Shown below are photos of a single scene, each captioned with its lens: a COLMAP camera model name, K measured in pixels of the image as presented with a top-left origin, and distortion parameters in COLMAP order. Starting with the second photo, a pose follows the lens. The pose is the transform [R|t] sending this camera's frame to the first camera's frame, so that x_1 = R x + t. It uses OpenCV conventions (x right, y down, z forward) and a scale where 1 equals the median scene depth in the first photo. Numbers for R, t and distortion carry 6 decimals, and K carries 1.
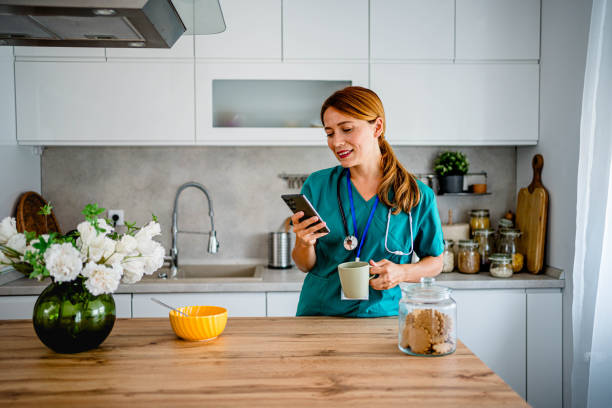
lens RADIAL K [[601.5, 0, 306.0], [0, 601.5, 204.0], [0, 0, 1]] dist [0.001445, 0.006116]
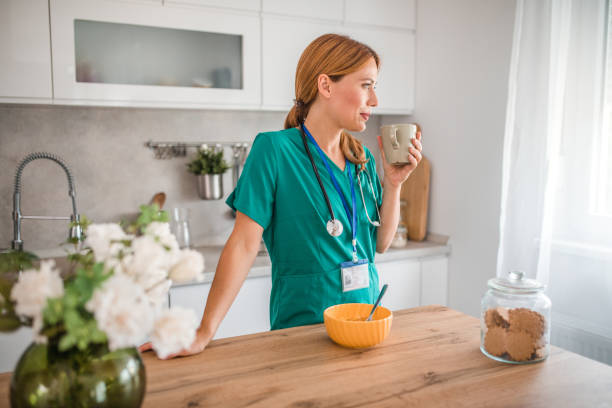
lens RADIAL K [[579.4, 0, 306.0], [0, 579.4, 204.0], [0, 0, 1]] dist [0.001373, 0.003522]
pose [[0.905737, -0.041499, 0.421805, -0.321368], [0.014005, 0.997582, 0.068072, -0.026858], [-0.423610, -0.055748, 0.904128, 0.295699]]
